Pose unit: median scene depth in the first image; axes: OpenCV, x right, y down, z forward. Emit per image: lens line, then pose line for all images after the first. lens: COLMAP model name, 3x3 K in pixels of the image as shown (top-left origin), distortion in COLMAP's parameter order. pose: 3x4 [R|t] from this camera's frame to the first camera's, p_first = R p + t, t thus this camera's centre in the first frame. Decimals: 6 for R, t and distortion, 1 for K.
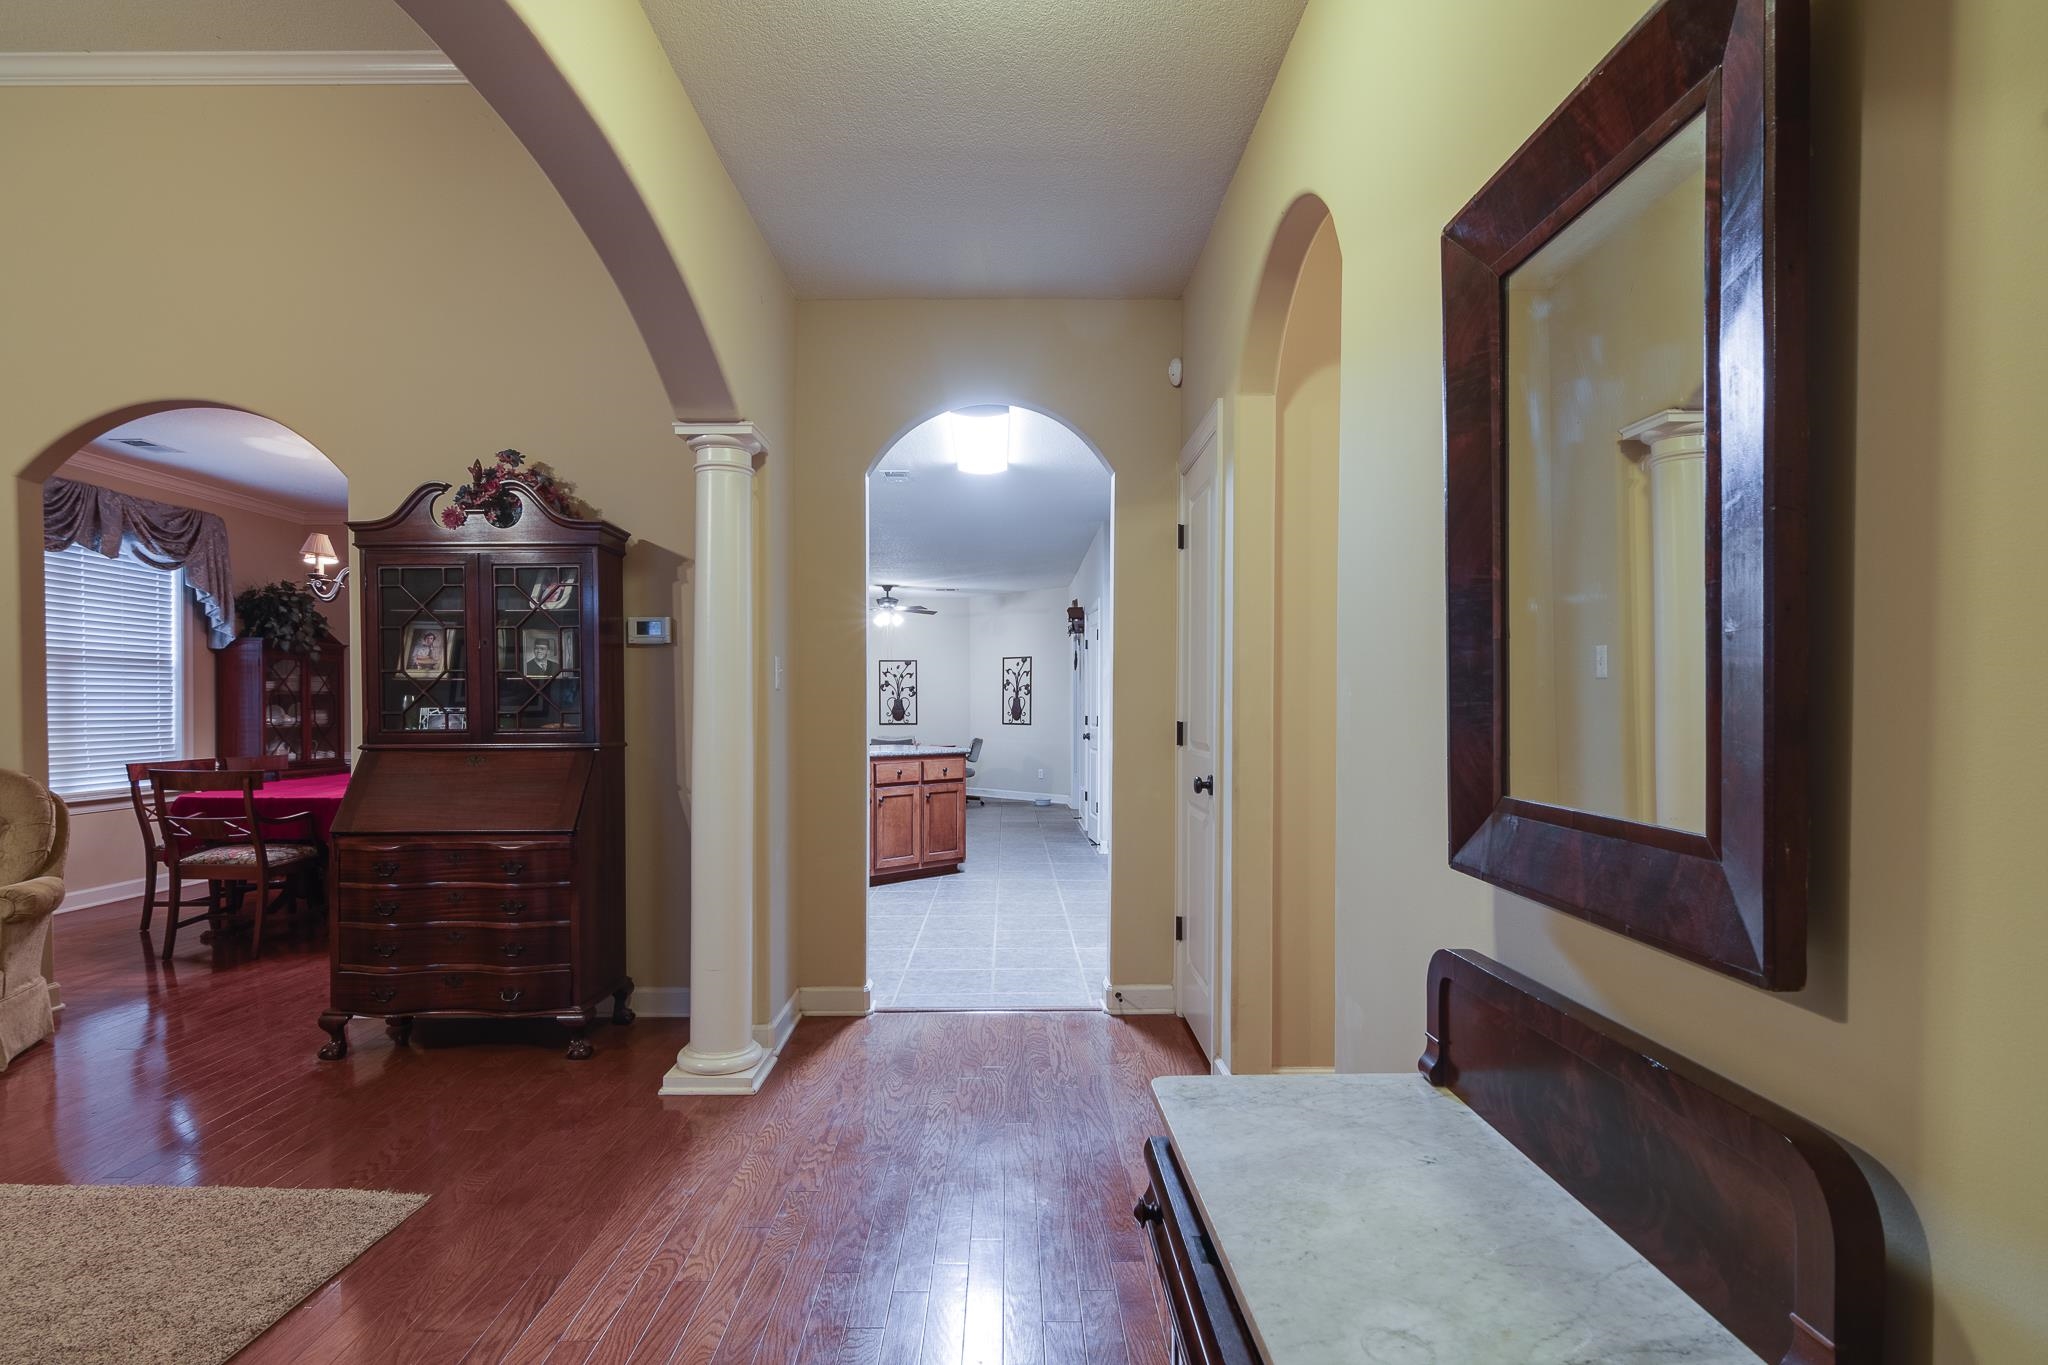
lens RADIAL K [[1009.3, 0, 1022.7], [0, 1009.3, 728.0], [0, 0, 1]] dist [0.001932, 0.001098]
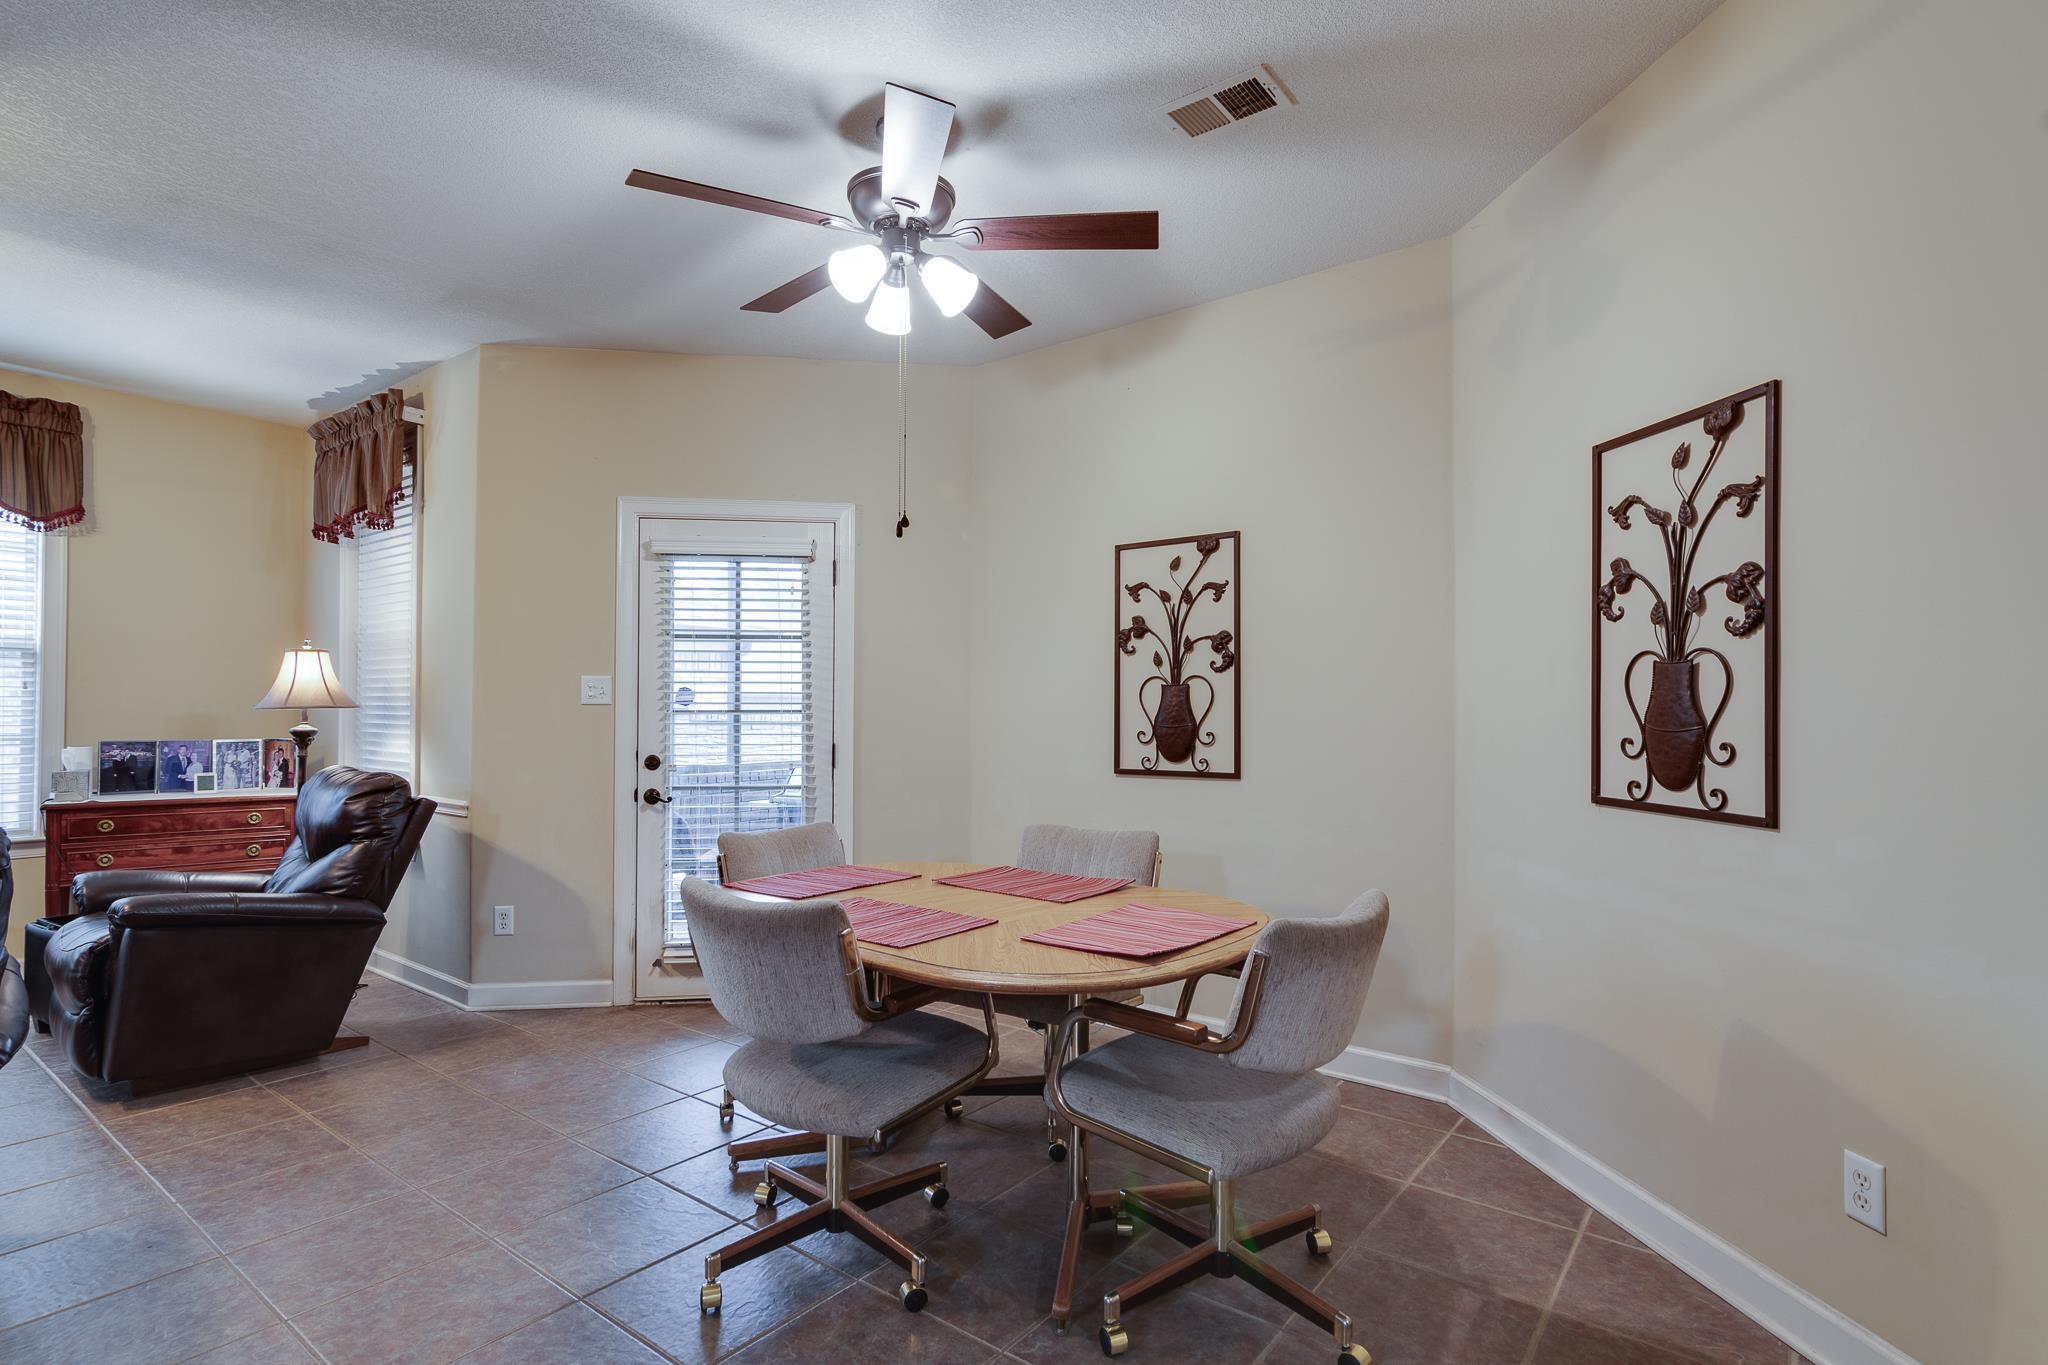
lens RADIAL K [[1009.9, 0, 1017.3], [0, 1009.9, 703.1], [0, 0, 1]] dist [-0.003505, 0.000625]
pose [[0.779494, -0.004552, -0.626393, 0.024871], [-0.014152, 0.999590, -0.024876, -0.029202], [0.626250, 0.028255, 0.779110, 1.422661]]
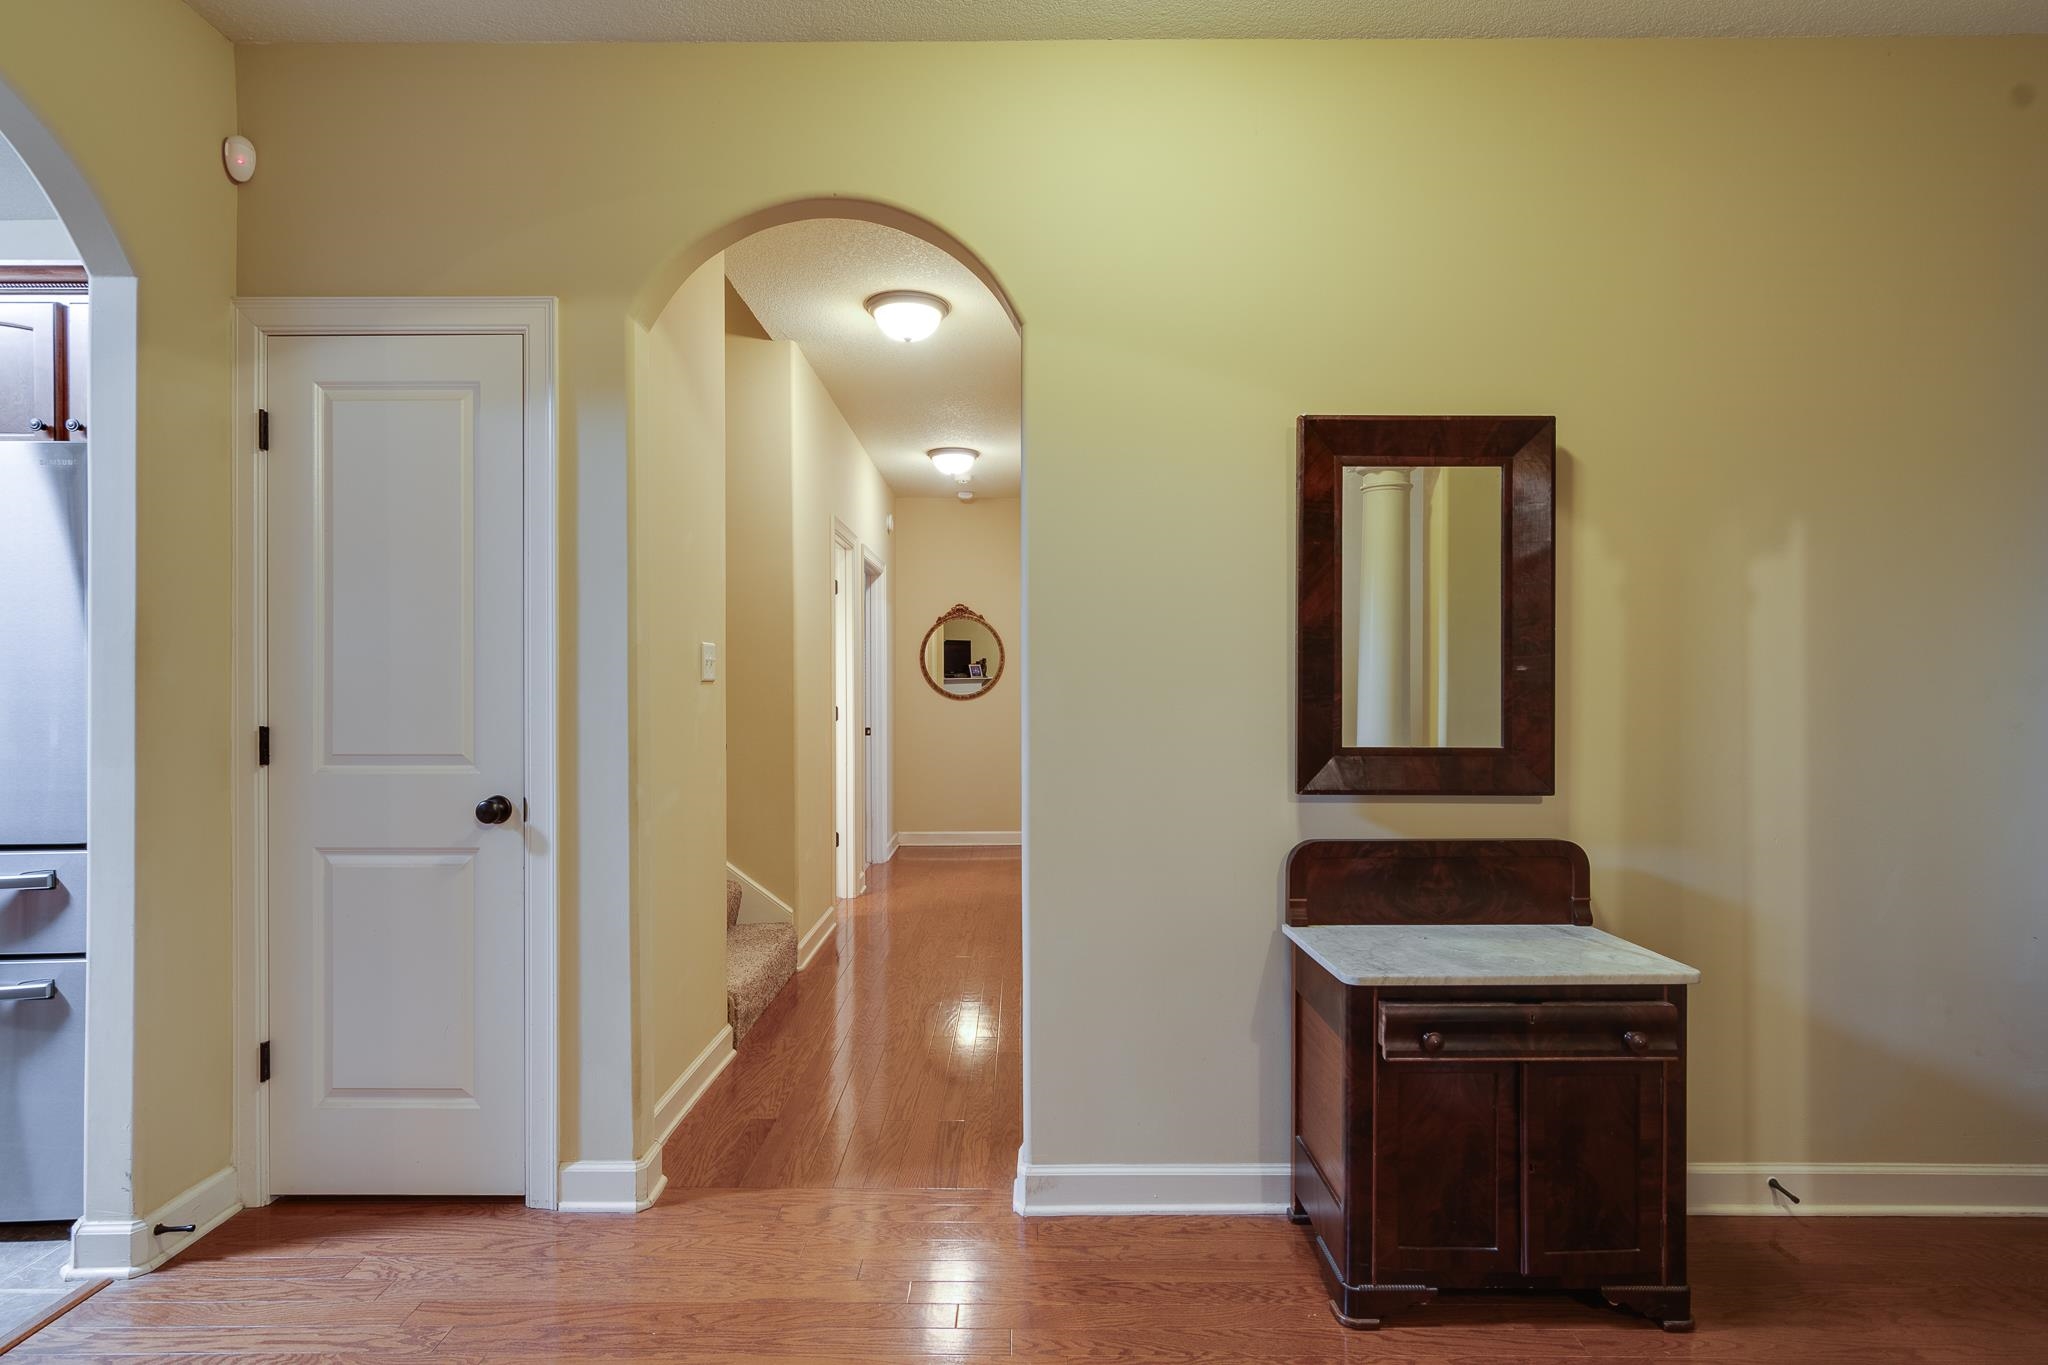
lens RADIAL K [[1006.1, 0, 1024.0], [0, 1006.1, 682.5], [0, 0, 1]] dist [0.000636, 0.000537]
pose [[0.011724, 0.003398, 0.999926, -0.238672], [0.025051, 0.999679, -0.003691, -0.009327], [-0.999617, 0.025093, 0.011635, 0.276397]]
